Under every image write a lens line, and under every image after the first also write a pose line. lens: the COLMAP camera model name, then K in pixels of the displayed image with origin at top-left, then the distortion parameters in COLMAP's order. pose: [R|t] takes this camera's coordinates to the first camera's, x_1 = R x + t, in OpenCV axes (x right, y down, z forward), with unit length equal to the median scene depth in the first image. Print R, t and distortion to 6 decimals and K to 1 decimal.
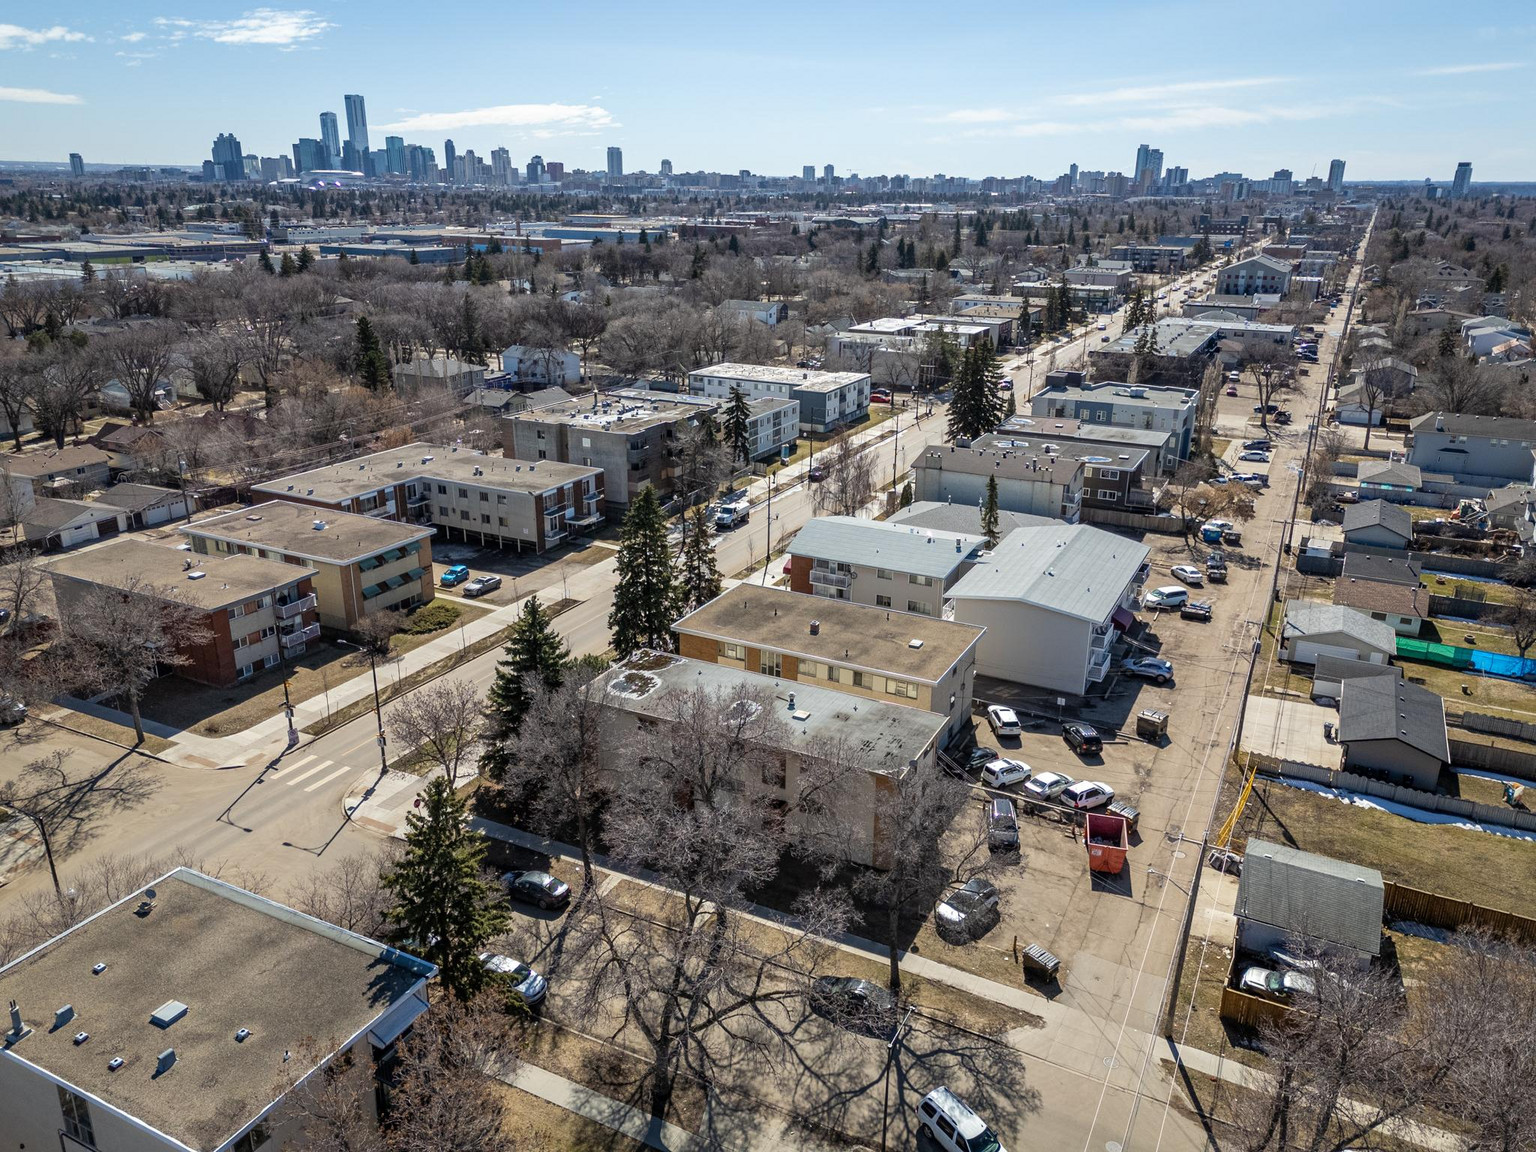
lens RADIAL K [[1126.8, 0, 768.0], [0, 1126.8, 576.0], [0, 0, 1]] dist [0.080913, -0.076938]
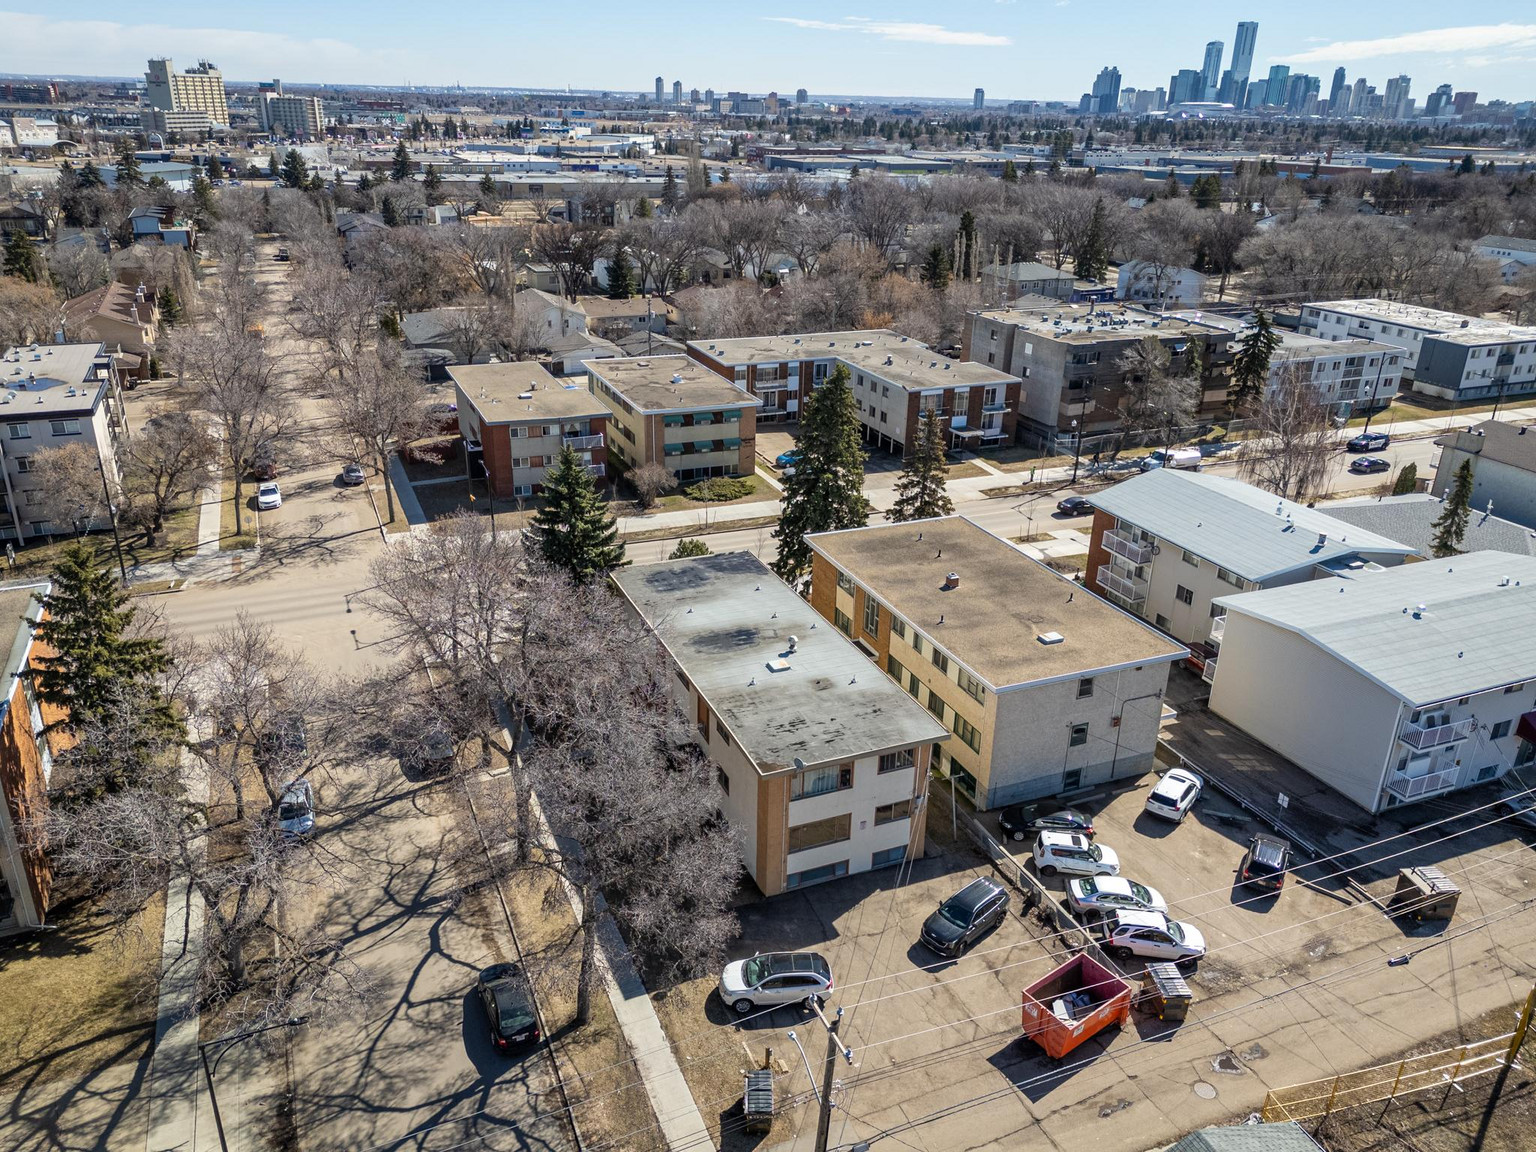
lens RADIAL K [[1126.8, 0, 768.0], [0, 1126.8, 576.0], [0, 0, 1]] dist [0.080913, -0.076938]
pose [[0.766487, 0.253586, -0.590078, 0.256836], [-0.225064, 0.966546, 0.123024, -0.014736], [0.601534, 0.038509, 0.797918, 0.219595]]
